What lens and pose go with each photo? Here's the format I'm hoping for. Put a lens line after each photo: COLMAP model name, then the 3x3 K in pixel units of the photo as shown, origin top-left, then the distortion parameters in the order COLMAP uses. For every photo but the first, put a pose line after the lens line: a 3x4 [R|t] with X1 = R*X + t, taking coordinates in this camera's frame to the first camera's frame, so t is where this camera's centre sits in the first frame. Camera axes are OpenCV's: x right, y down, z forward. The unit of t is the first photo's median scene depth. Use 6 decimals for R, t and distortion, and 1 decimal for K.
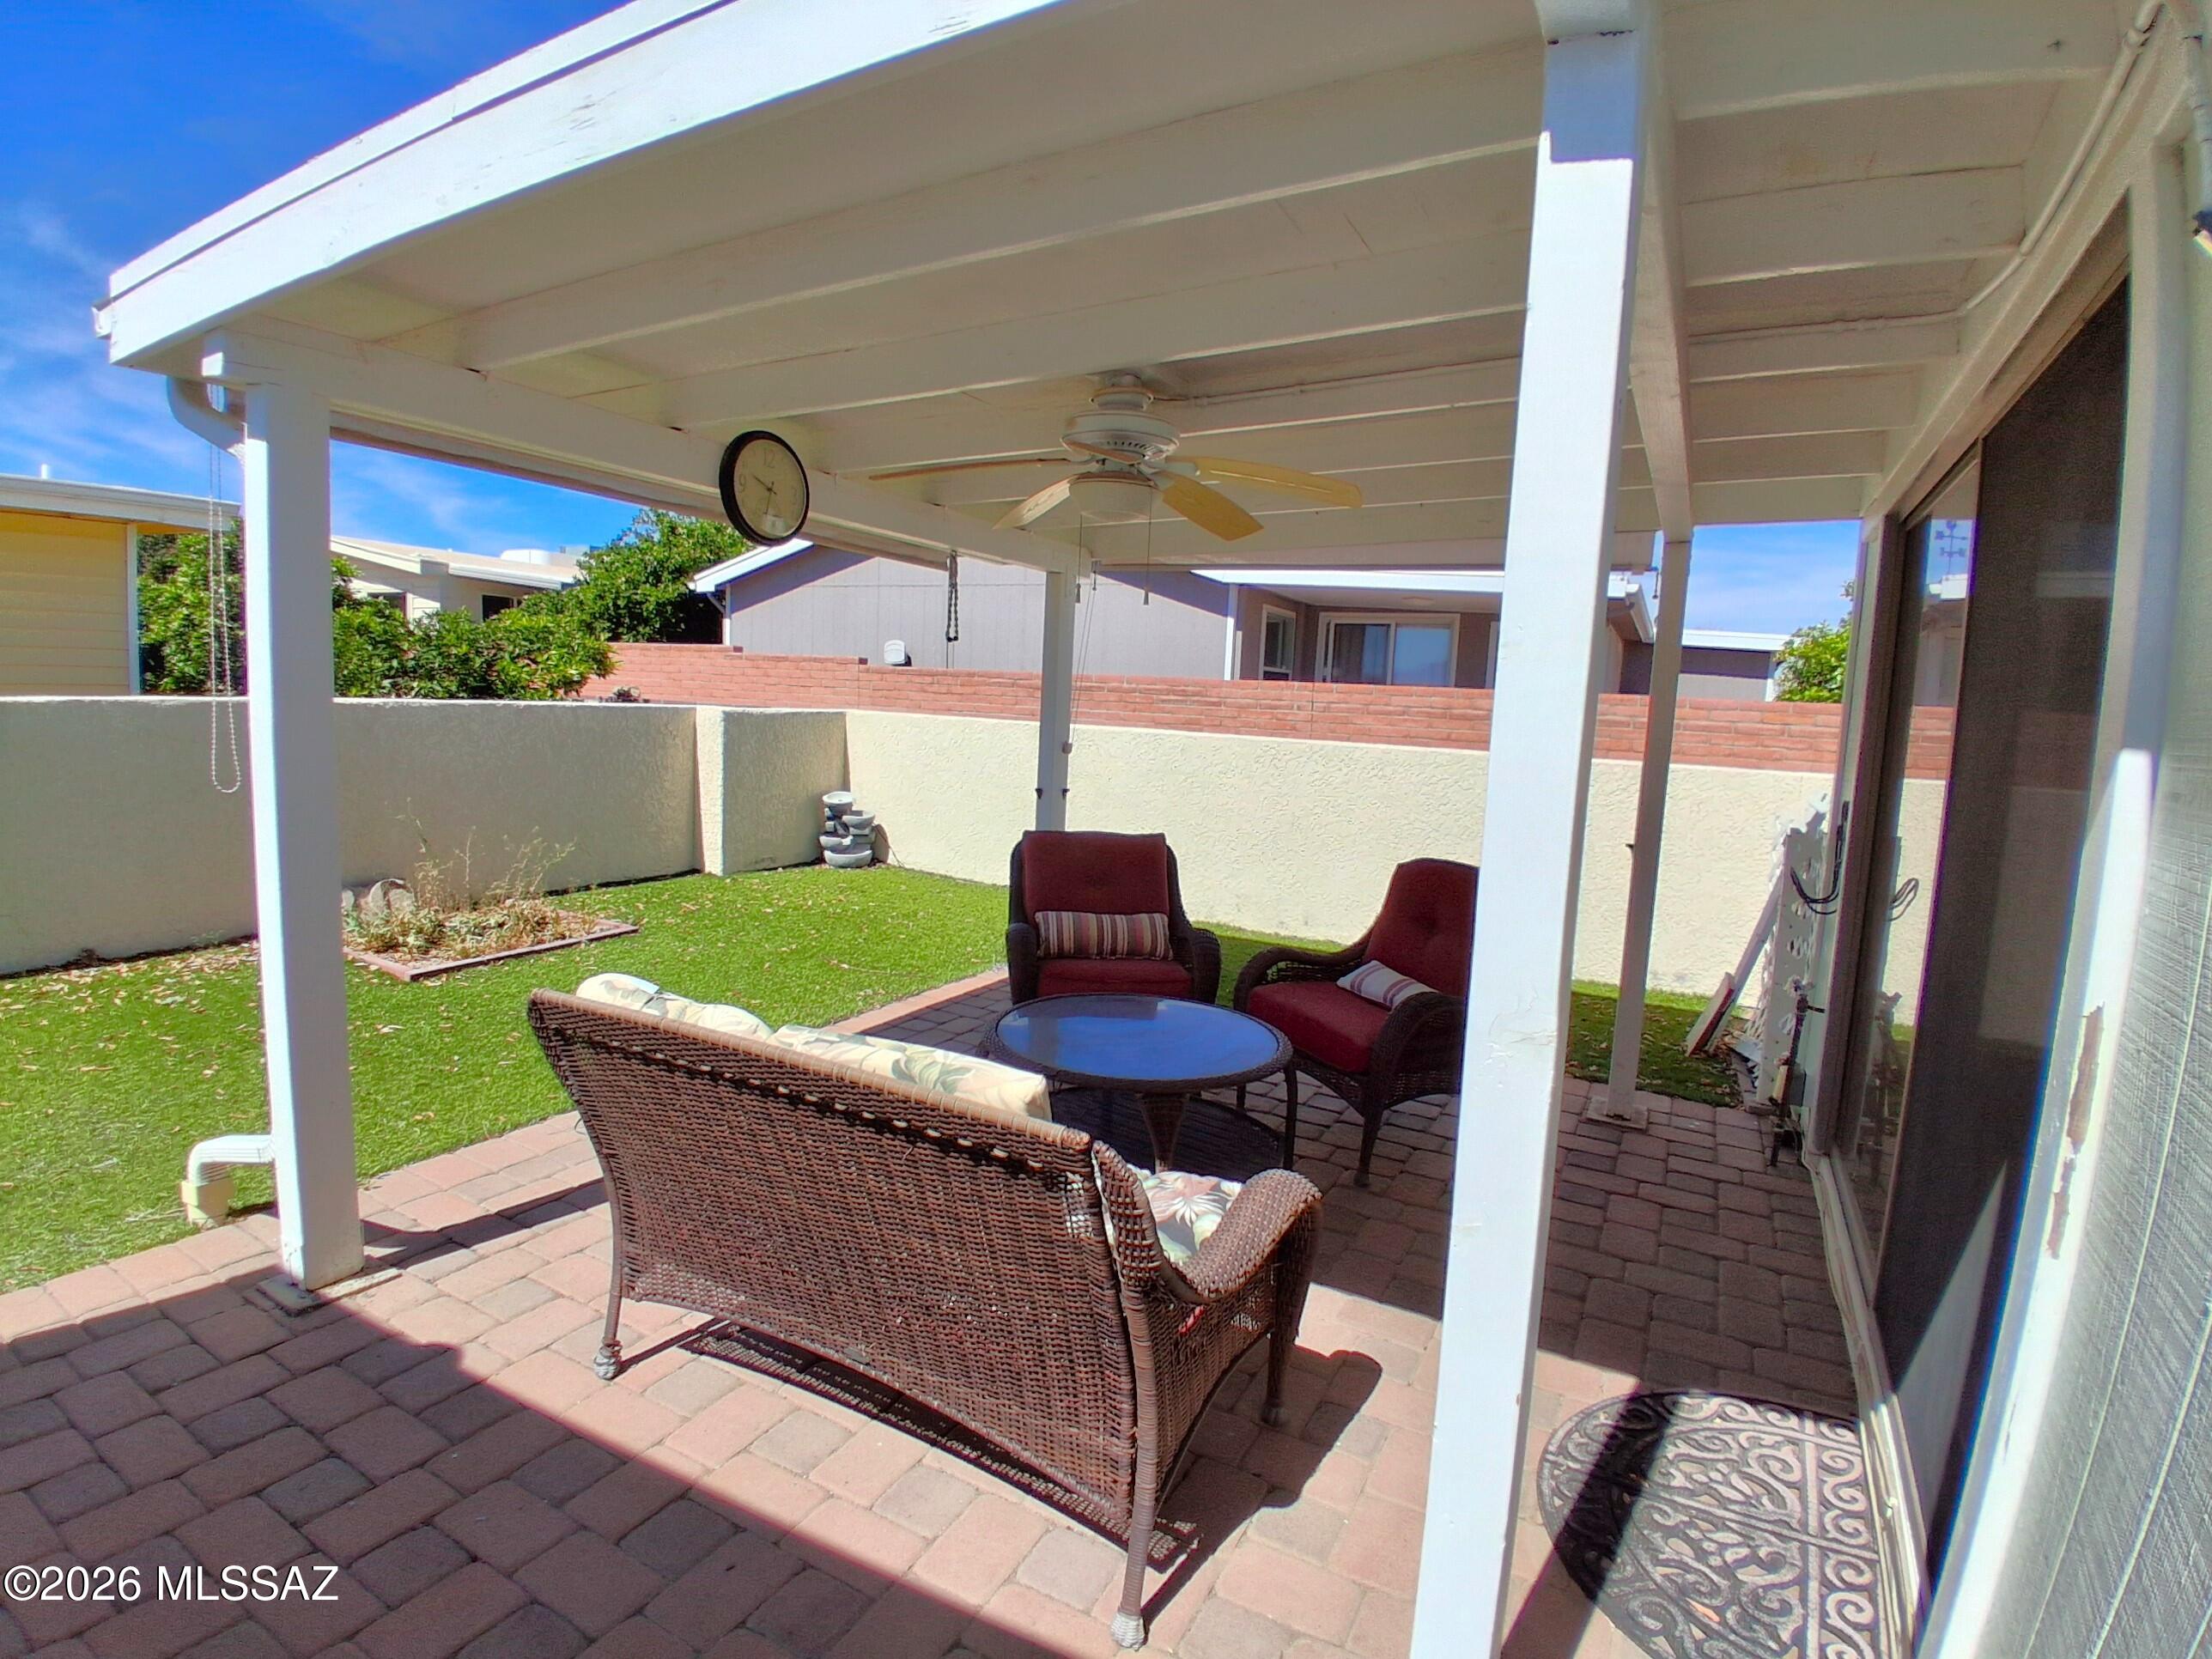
lens RADIAL K [[1124.0, 0, 1099.2], [0, 1124.0, 830.4], [0, 0, 1]] dist [-0.020022, -0.000201]
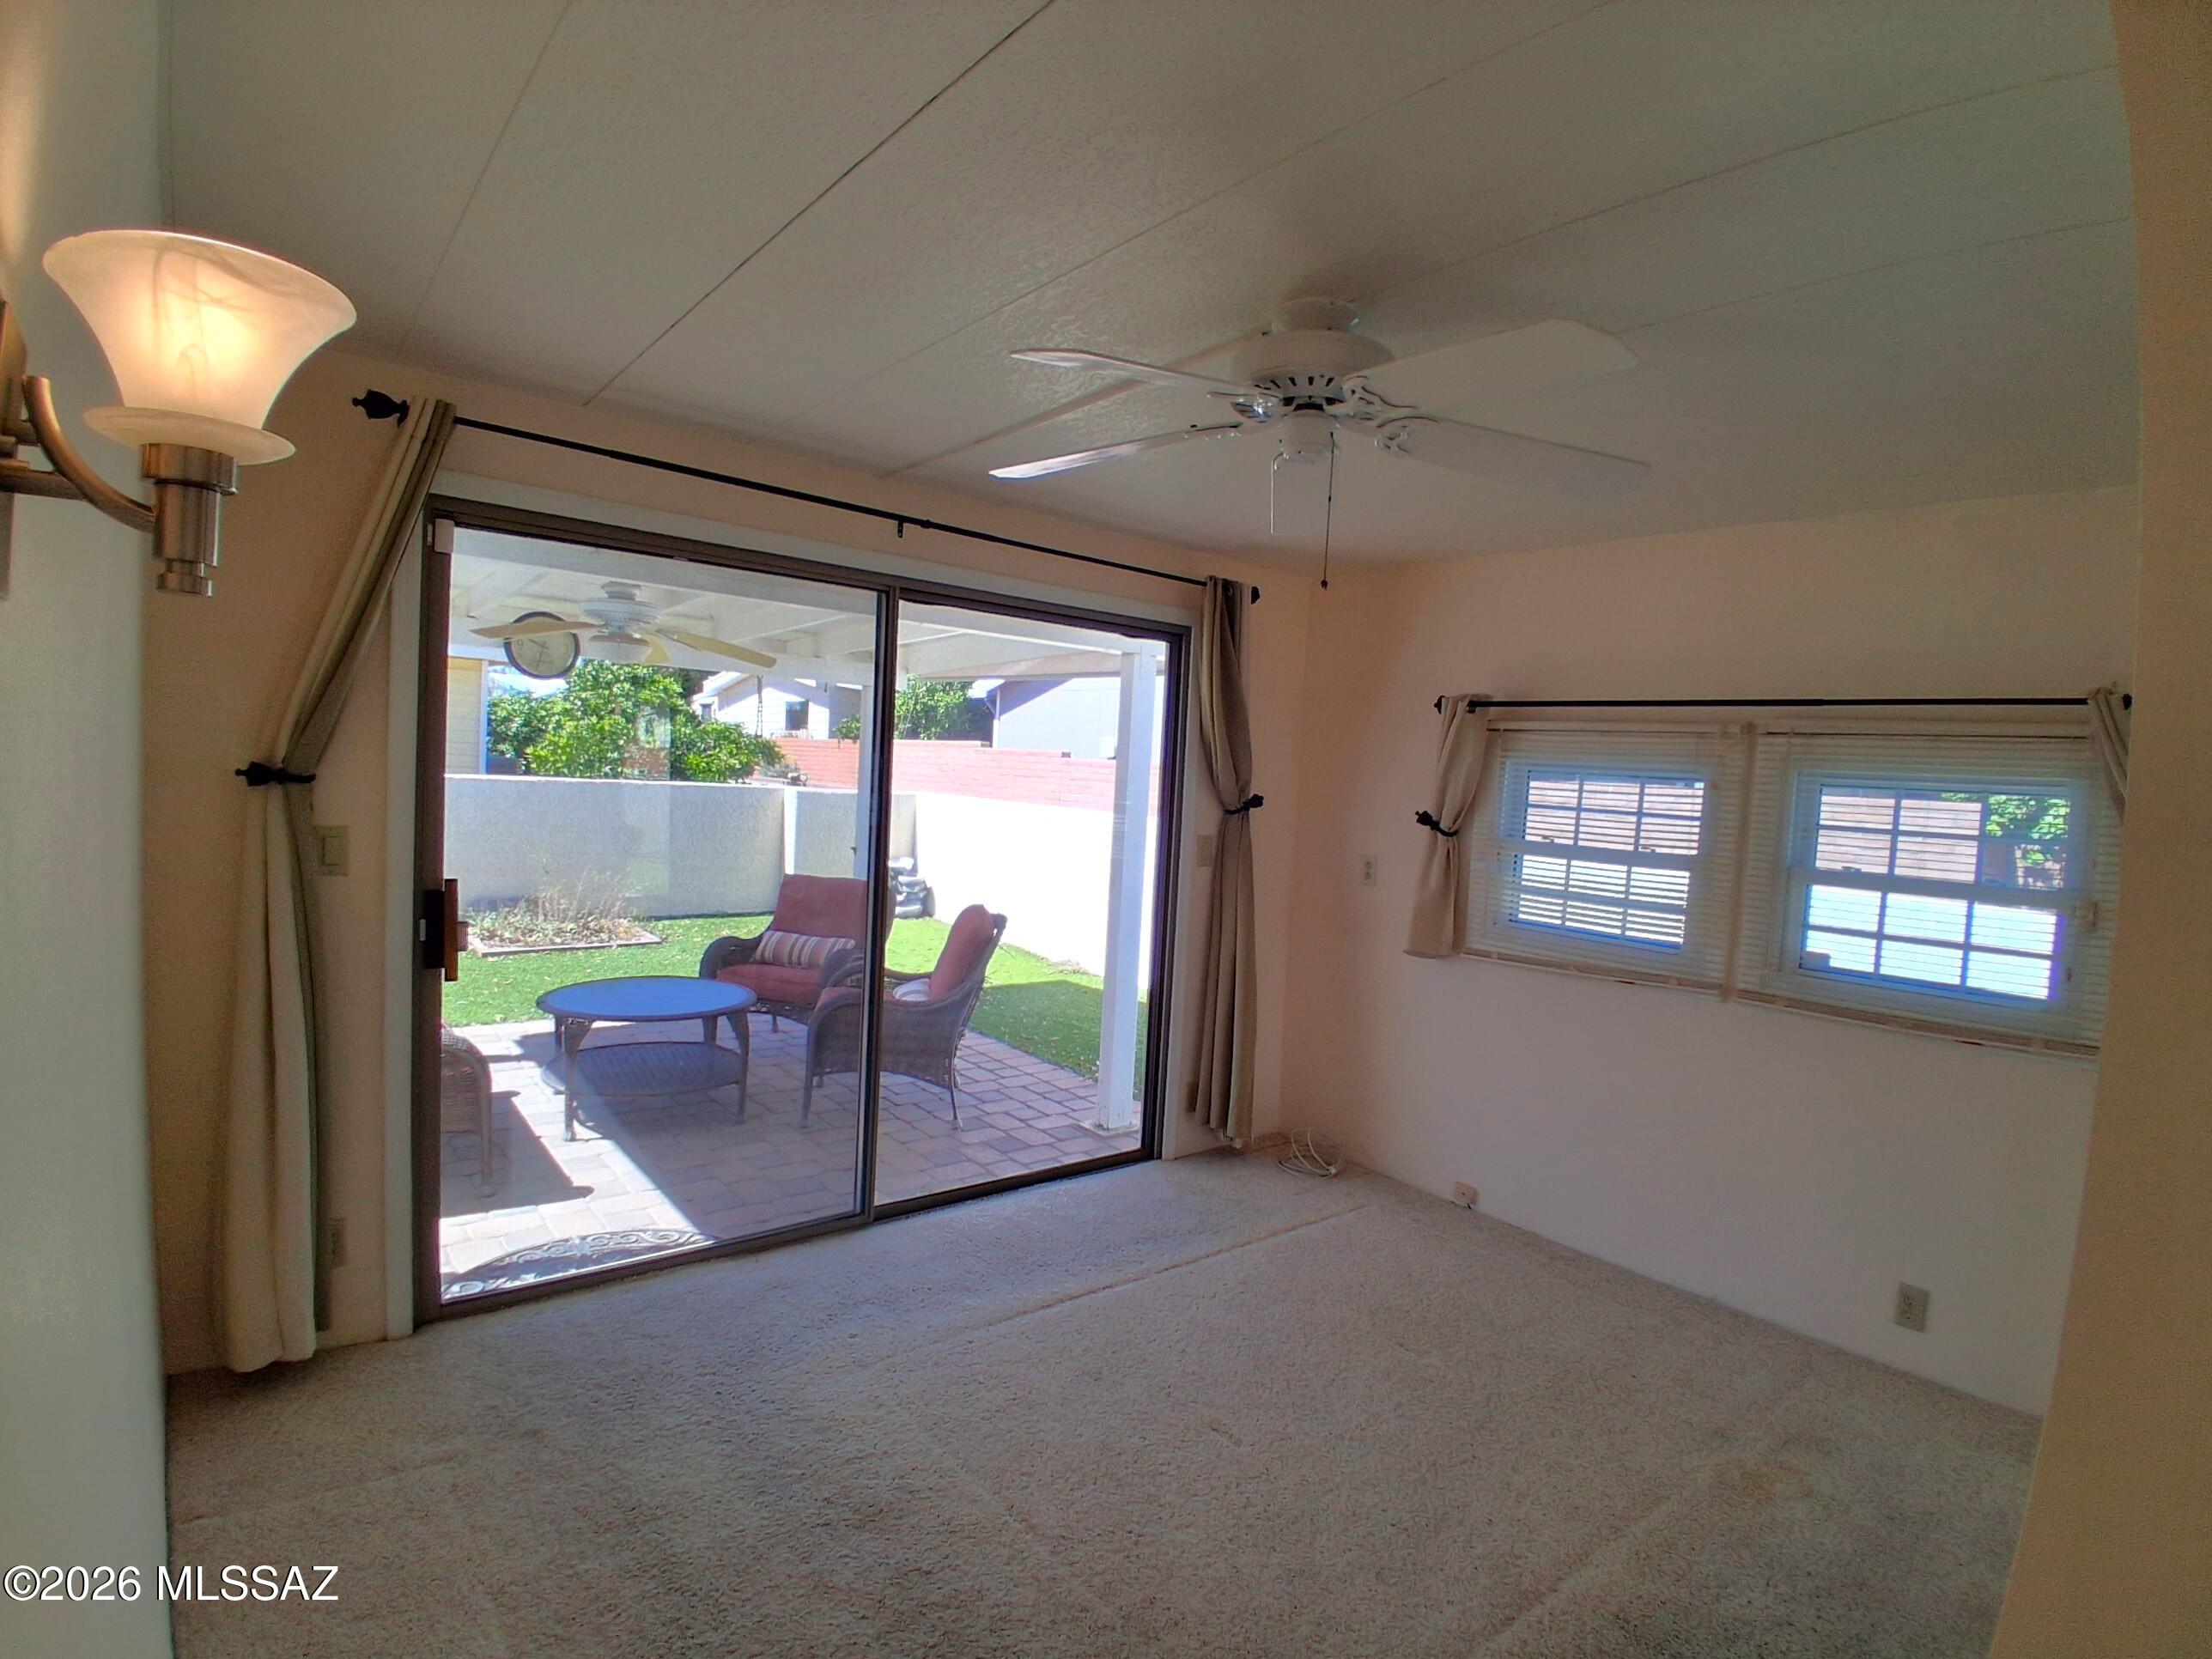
lens RADIAL K [[1124.0, 0, 1104.7], [0, 1124.0, 841.5], [0, 0, 1]] dist [-0.020022, -0.000201]
pose [[0.915634, 0.026929, -0.401111, 0.254558], [-0.056647, 0.996442, -0.062413, 0.007095], [0.398003, 0.079869, 0.913901, -0.030410]]
